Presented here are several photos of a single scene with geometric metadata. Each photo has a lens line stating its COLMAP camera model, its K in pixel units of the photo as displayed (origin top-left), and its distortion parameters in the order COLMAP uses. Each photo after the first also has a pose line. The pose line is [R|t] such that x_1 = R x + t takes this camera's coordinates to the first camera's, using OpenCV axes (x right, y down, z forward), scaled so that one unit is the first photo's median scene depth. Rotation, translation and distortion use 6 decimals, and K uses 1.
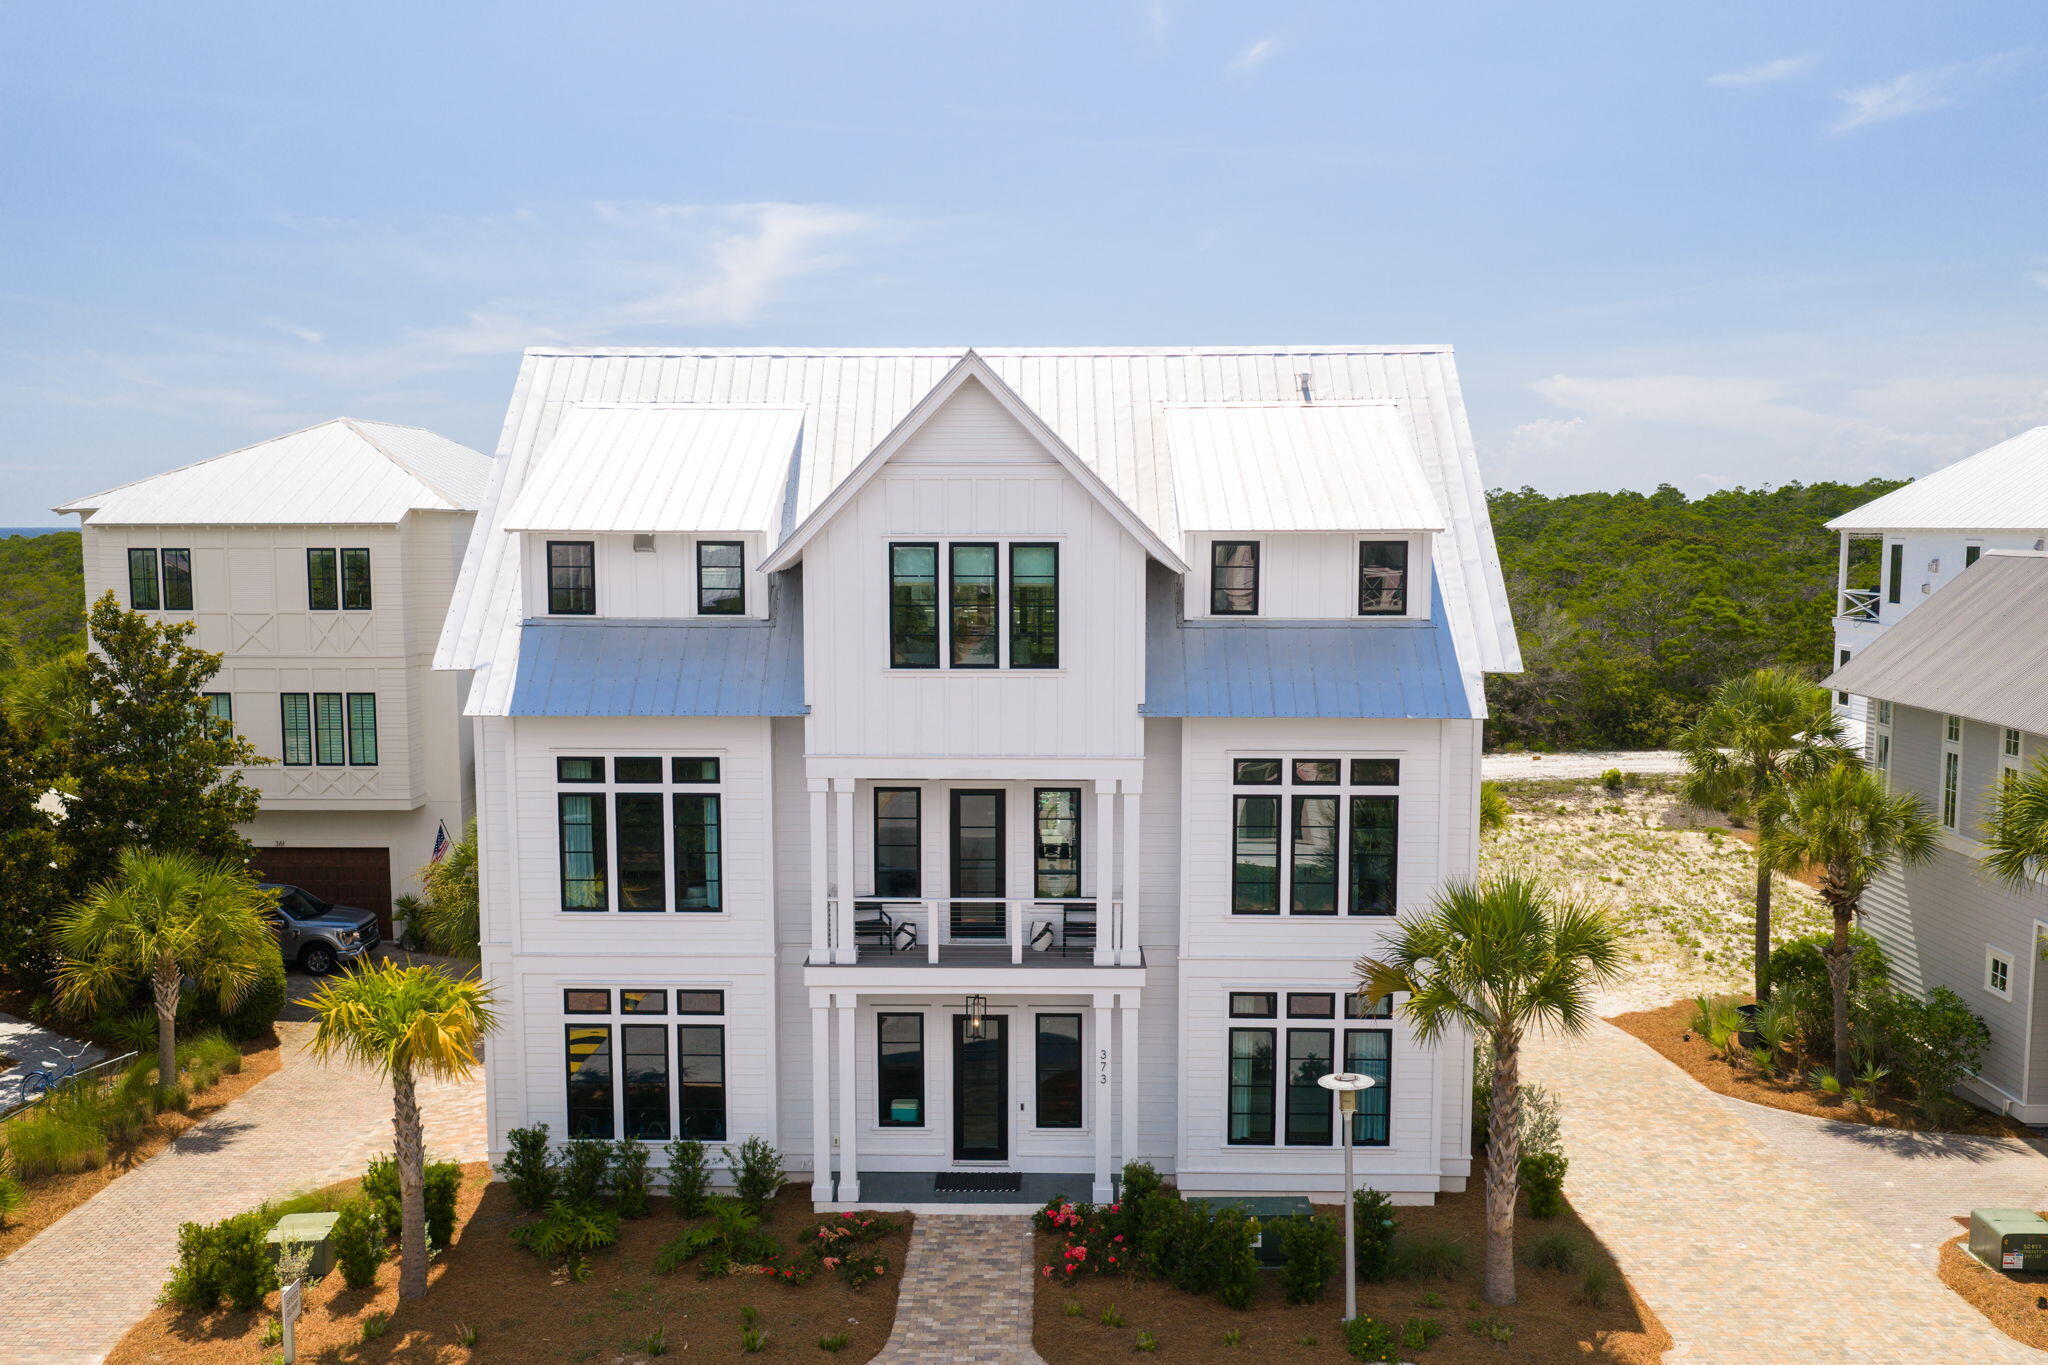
lens RADIAL K [[1653.0, 0, 1042.6], [0, 1653.0, 679.5], [0, 0, 1]] dist [0.009377, -0.002195]
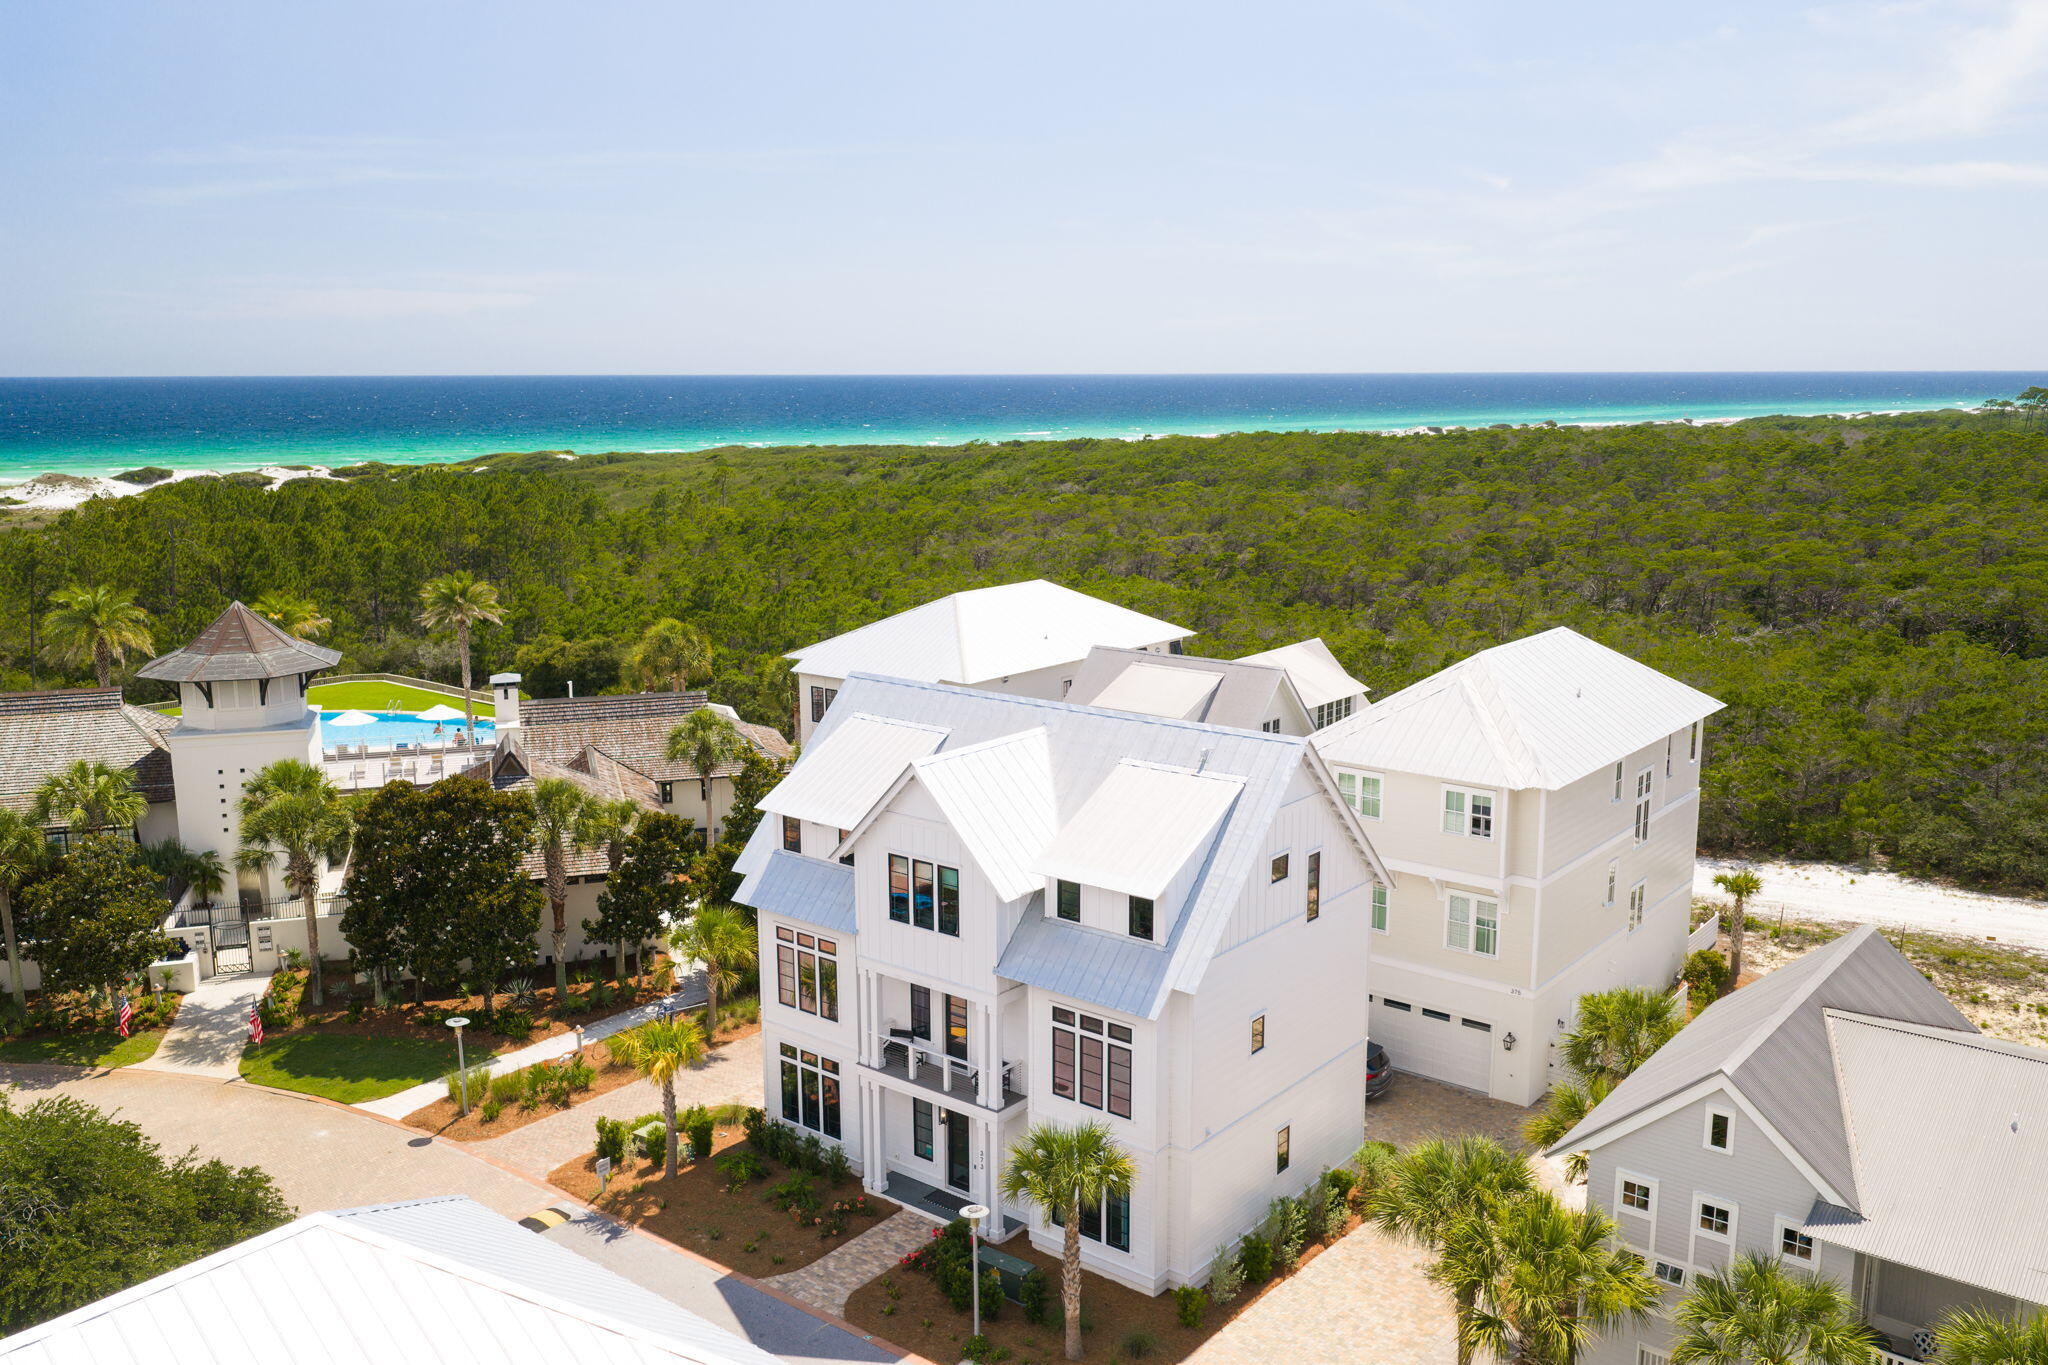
lens RADIAL K [[1693.6, 0, 1024.5], [0, 1693.6, 686.1], [0, 0, 1]] dist [0.022793, -0.034998]
pose [[0.785434, 0.108520, -0.609358, 1.109546], [-0.046481, 0.992071, 0.116765, -0.475592], [0.617198, -0.063388, 0.784251, -0.356026]]
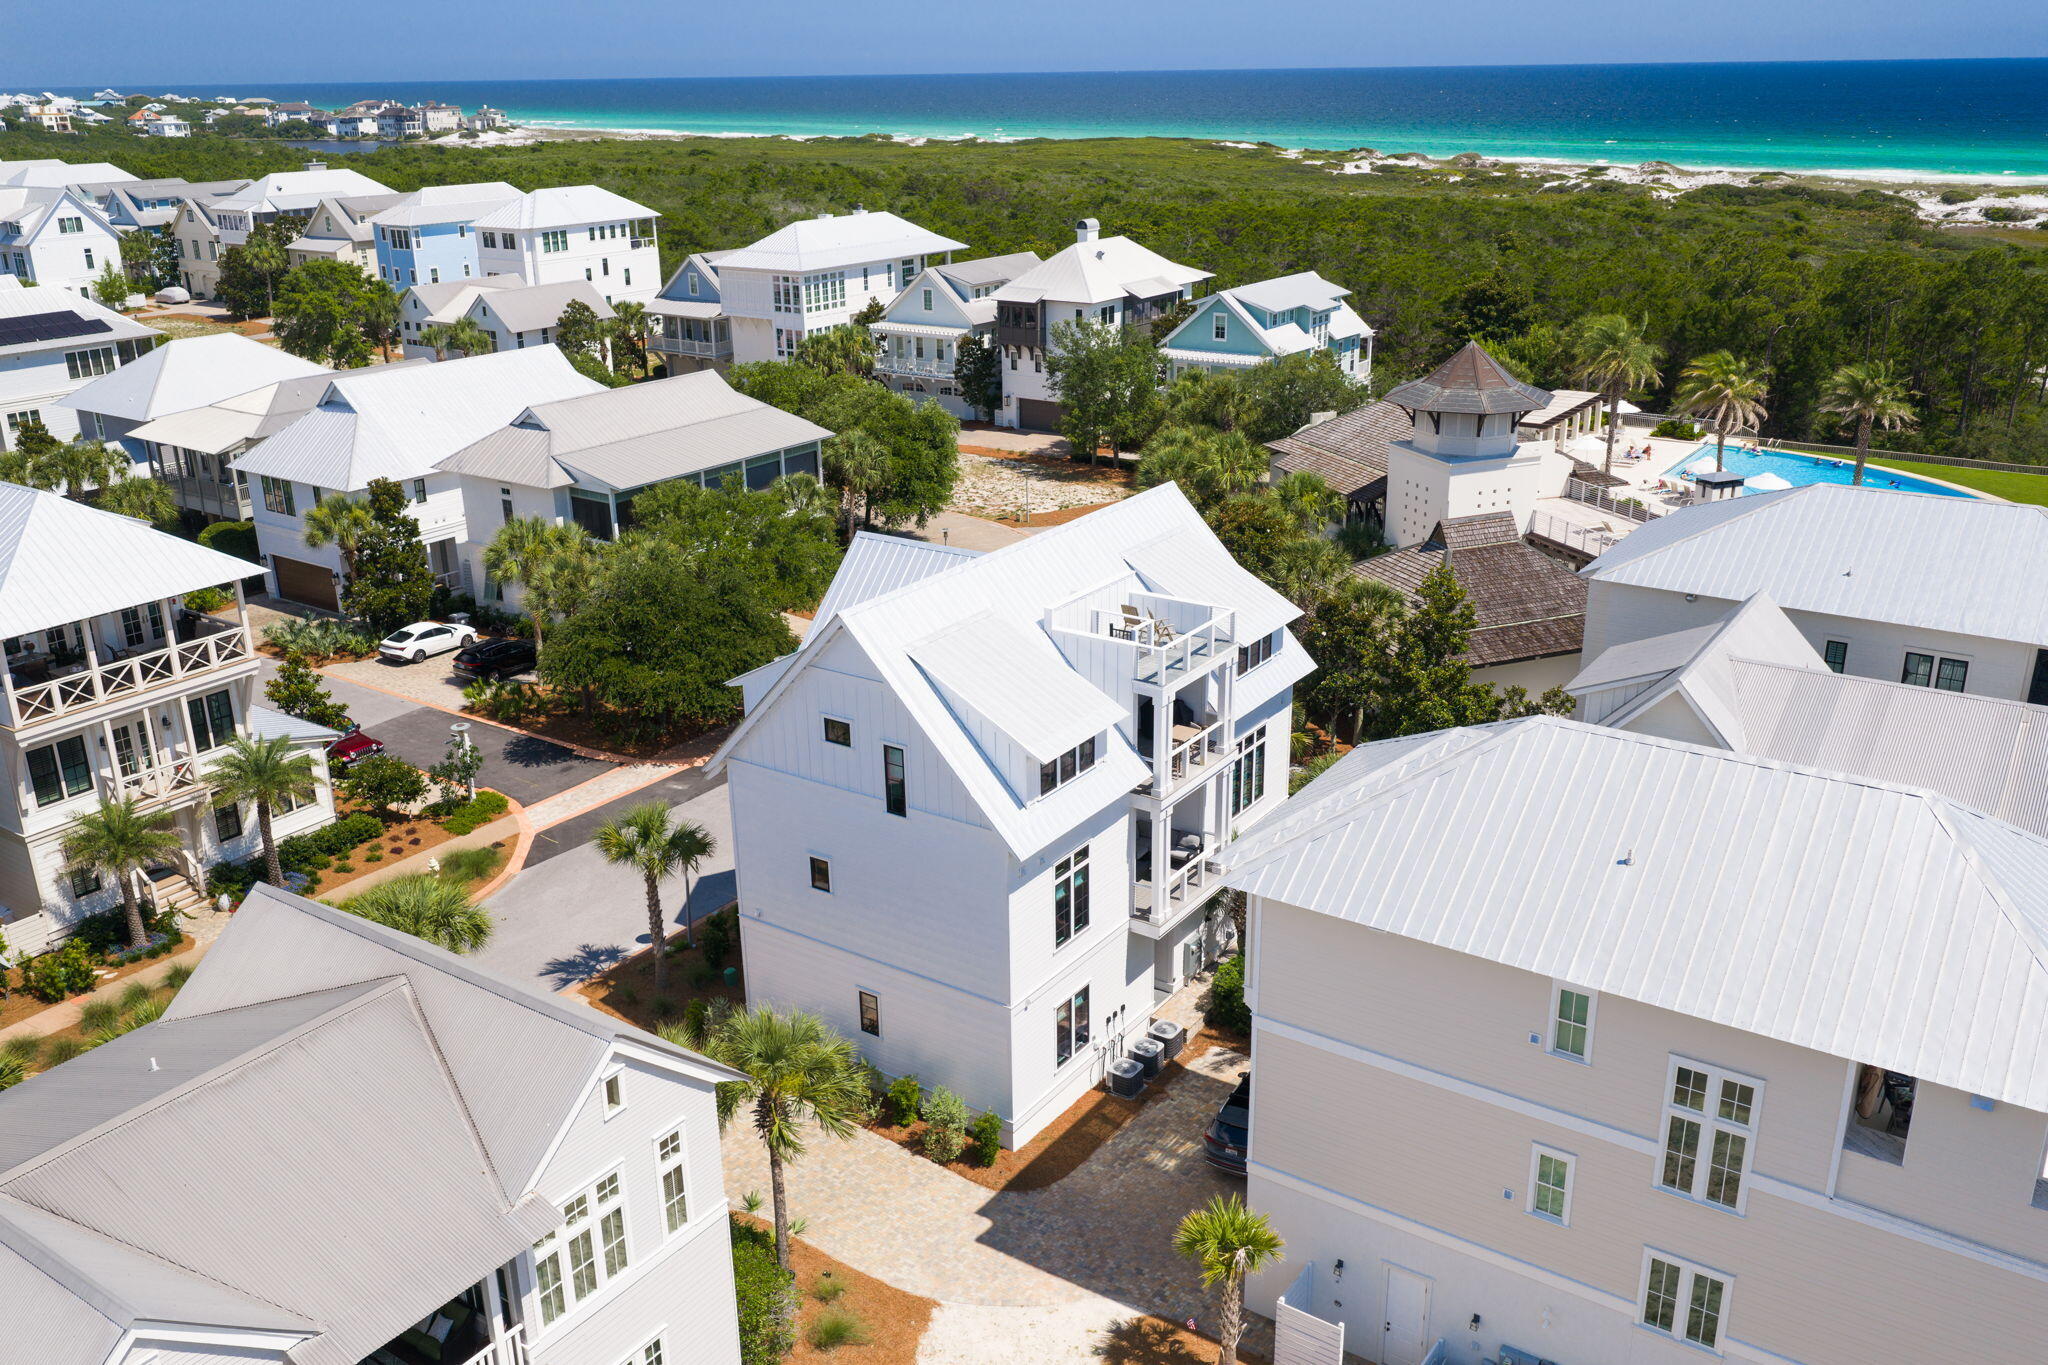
lens RADIAL K [[1693.6, 0, 1015.0], [0, 1693.6, 696.2], [0, 0, 1]] dist [0.022793, -0.034998]
pose [[-0.560035, 0.293430, -0.774764, 1.483170], [-0.055524, 0.919779, 0.388488, -0.802710], [0.826606, 0.260585, -0.498816, 2.147170]]
